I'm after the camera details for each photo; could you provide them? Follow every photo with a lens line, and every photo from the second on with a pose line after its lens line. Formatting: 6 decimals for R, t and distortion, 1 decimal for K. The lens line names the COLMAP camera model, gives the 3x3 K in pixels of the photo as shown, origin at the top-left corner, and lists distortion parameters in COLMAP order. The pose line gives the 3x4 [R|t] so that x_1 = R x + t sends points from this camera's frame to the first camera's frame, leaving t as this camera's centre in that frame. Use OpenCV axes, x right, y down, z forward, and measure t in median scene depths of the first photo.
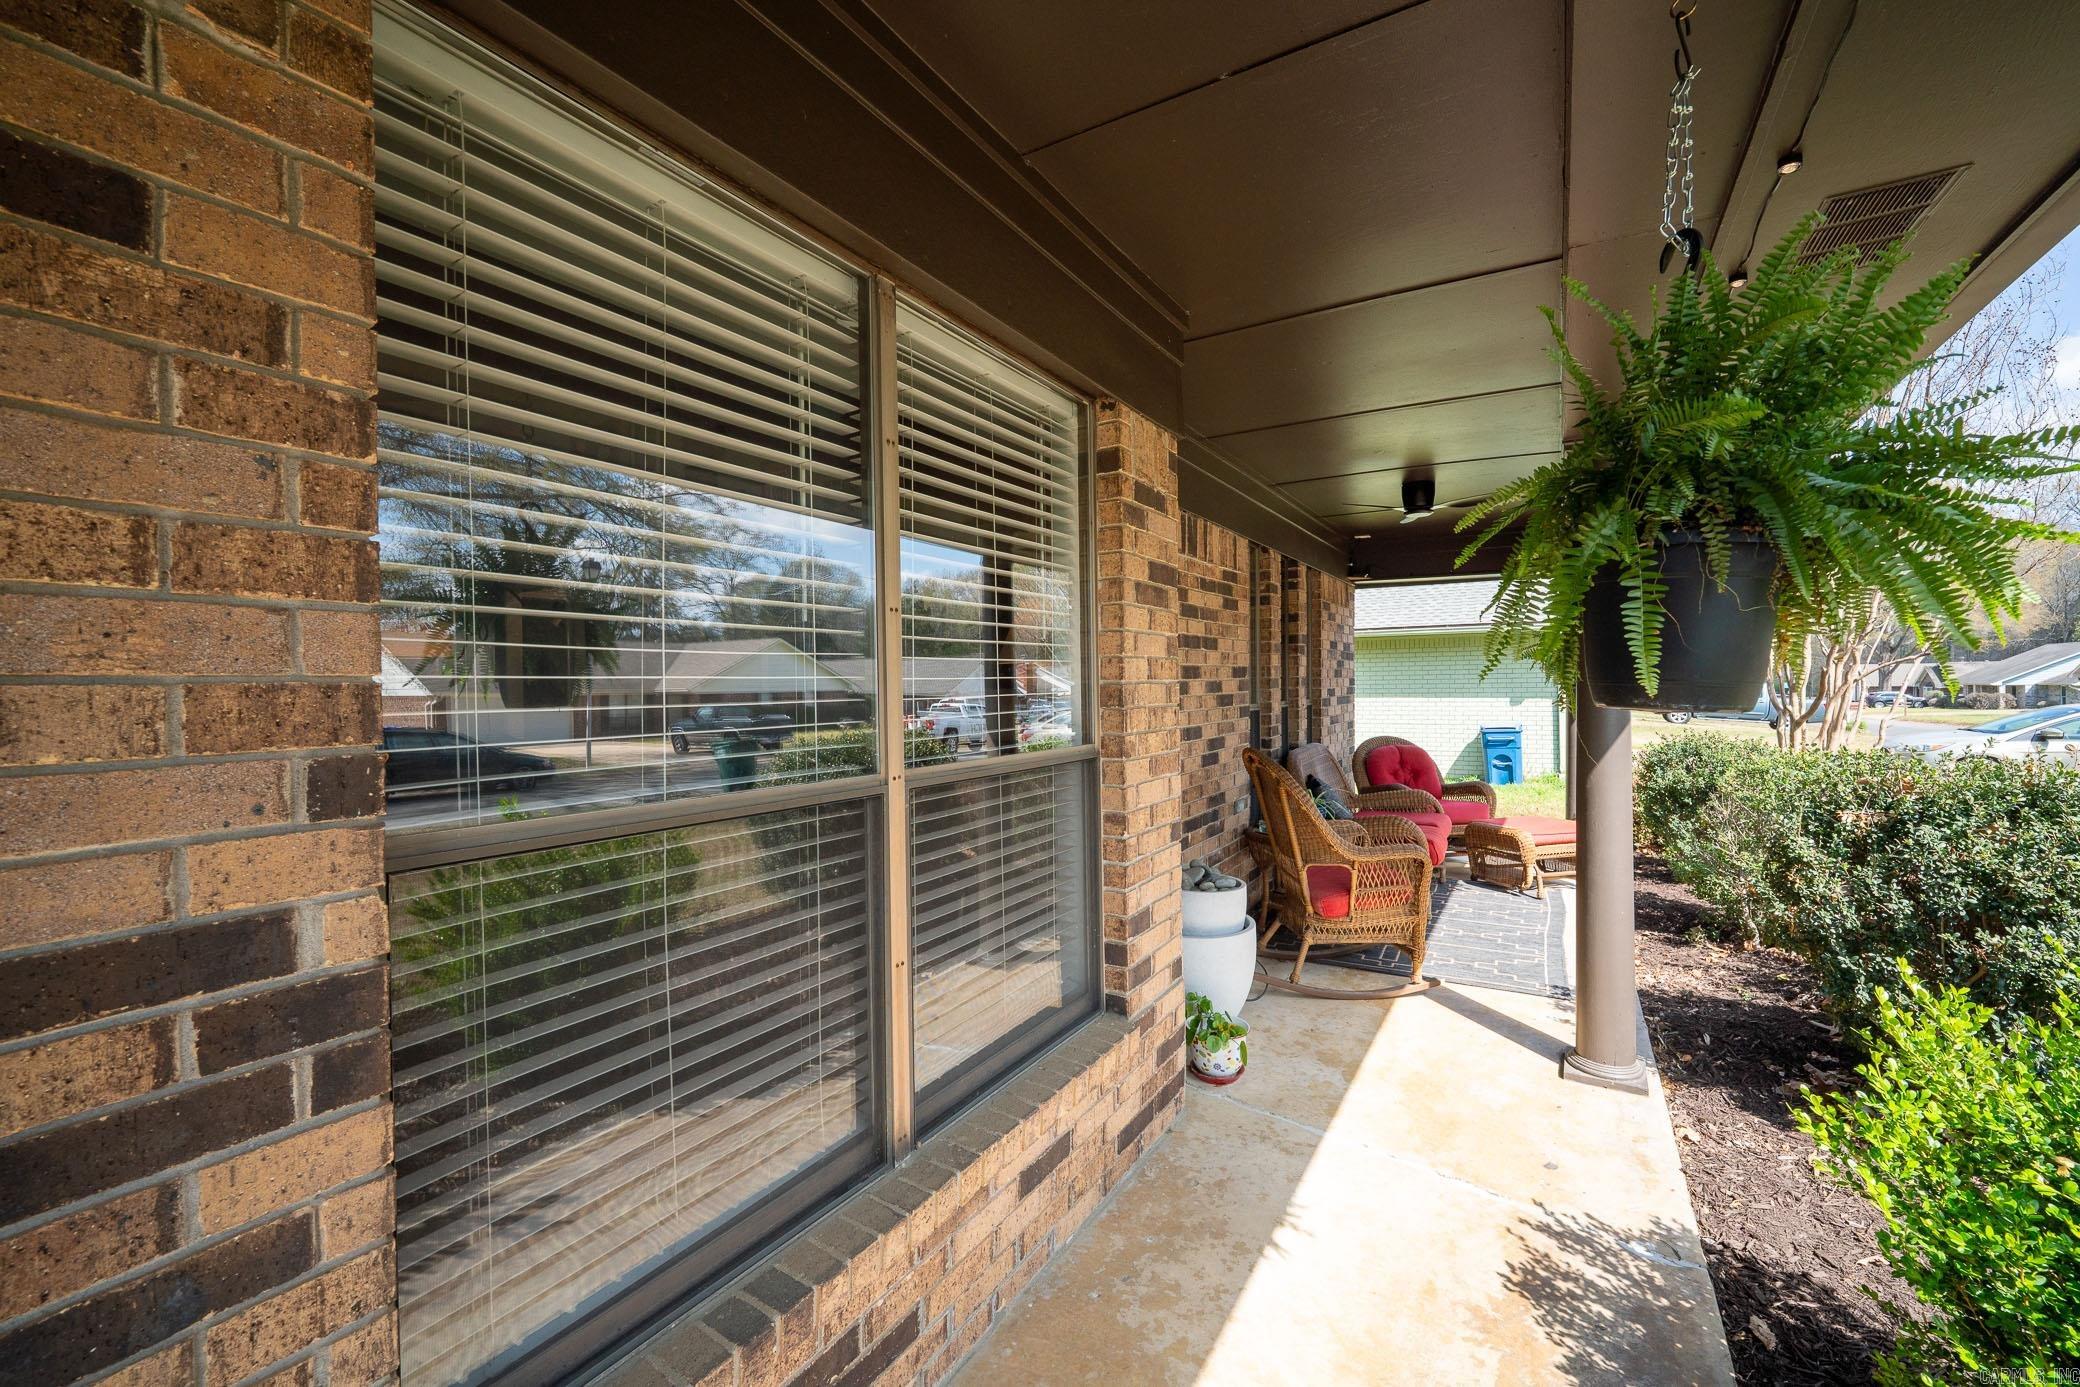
lens RADIAL K [[845.6, 0, 1048.4], [0, 845.6, 685.9], [0, 0, 1]] dist [-0.000970, -0.000008]
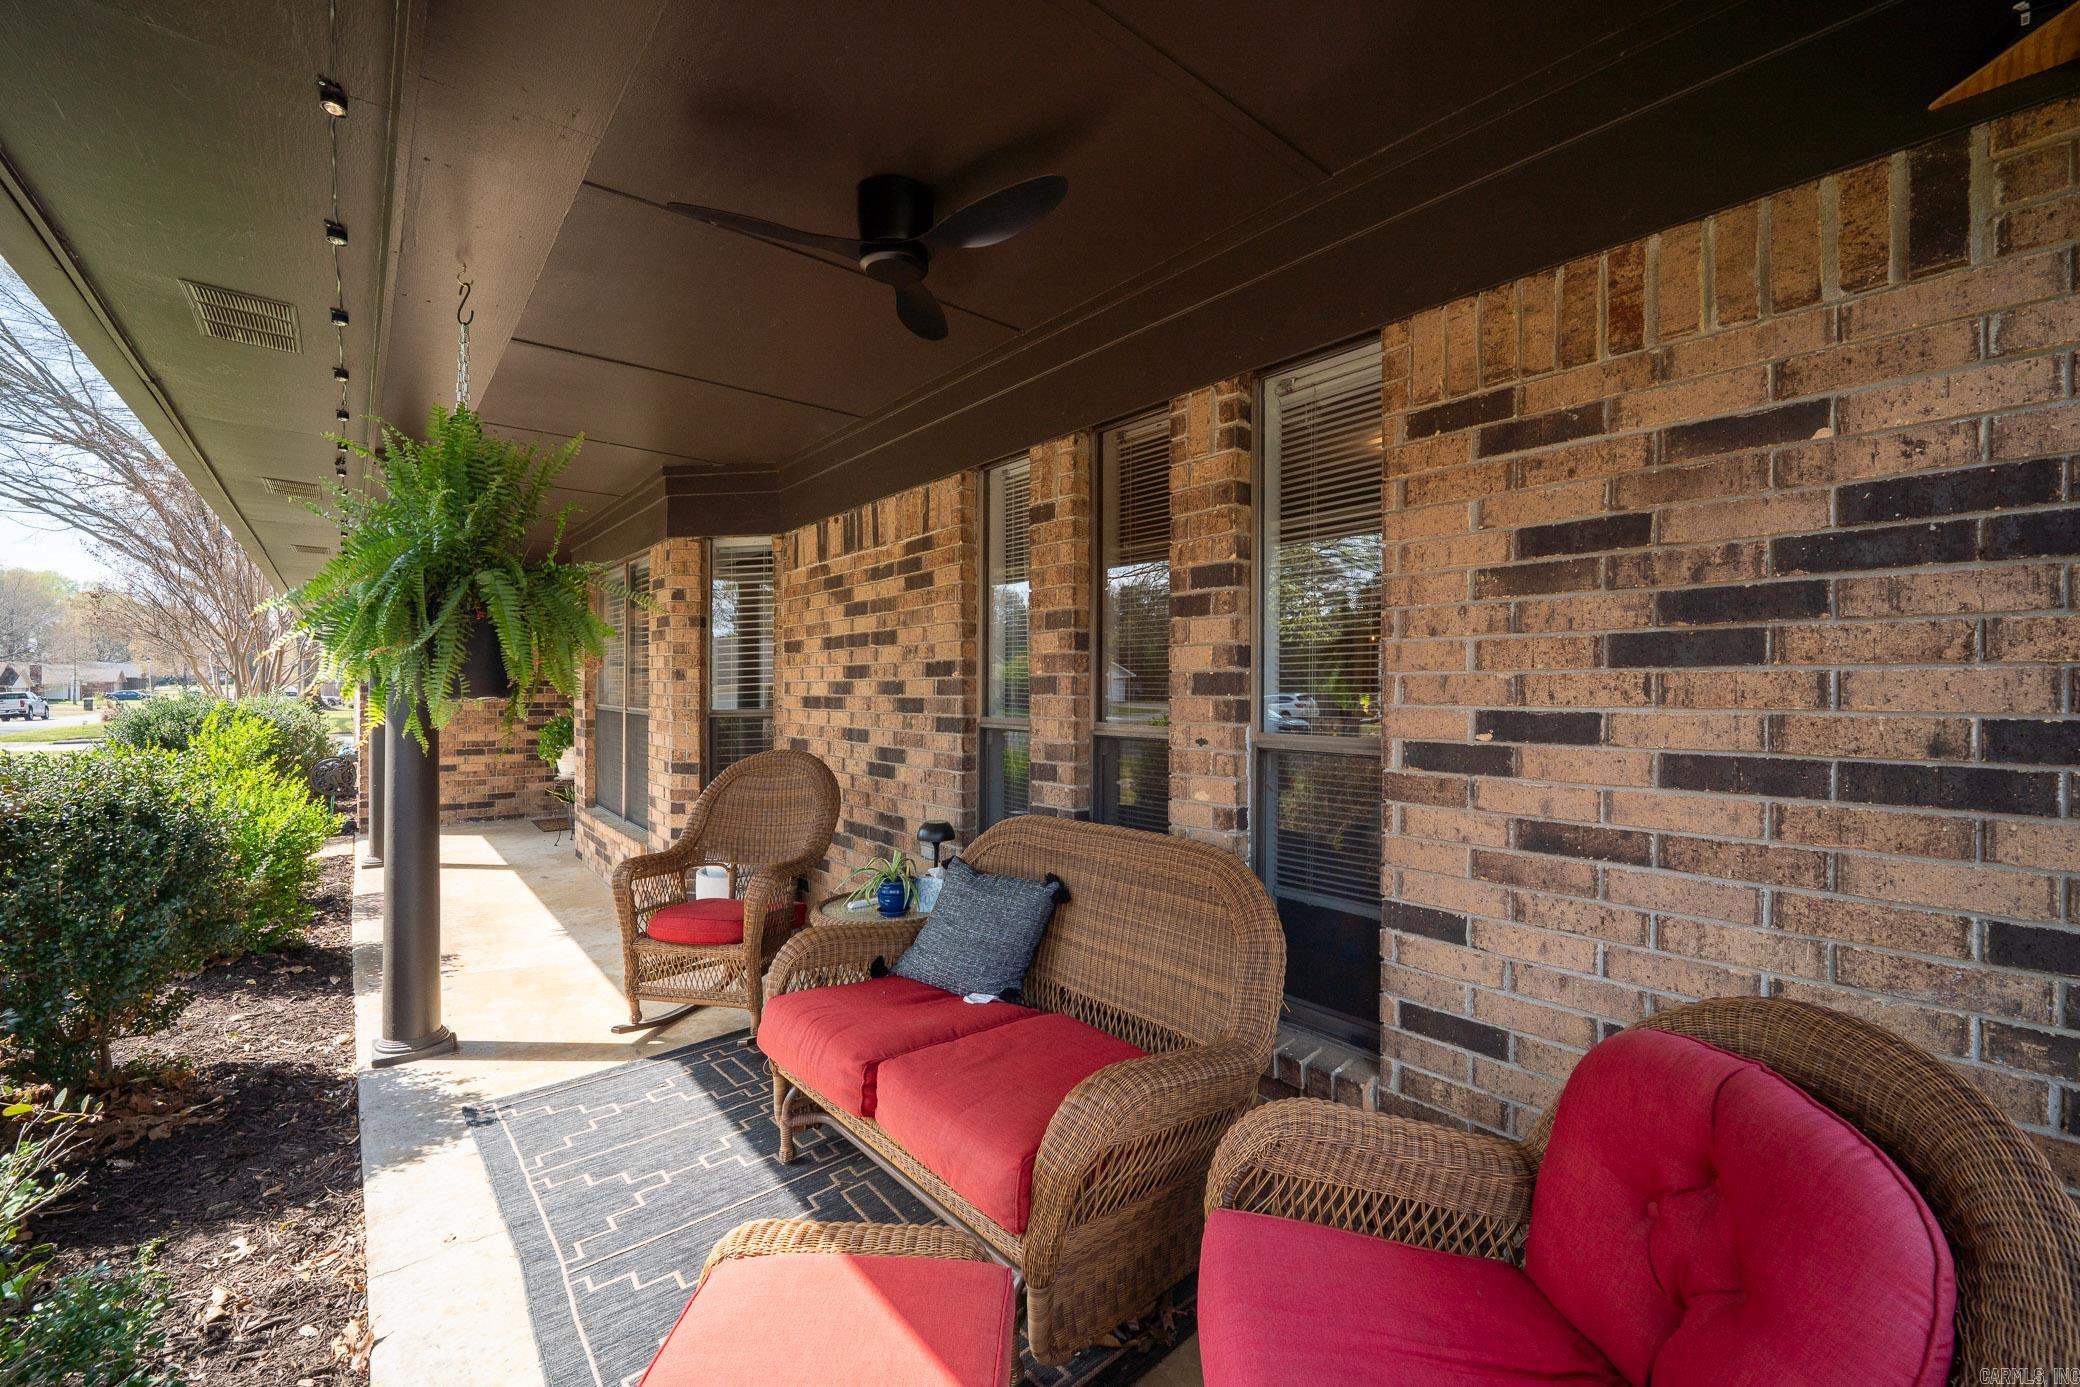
lens RADIAL K [[845.6, 0, 1044.8], [0, 845.6, 690.6], [0, 0, 1]] dist [-0.000970, -0.000008]
pose [[-0.331173, 0.007962, -0.943537, 0.957052], [-0.009310, 0.999888, 0.011705, -0.007474], [0.943524, 0.012661, -0.331062, 1.441769]]
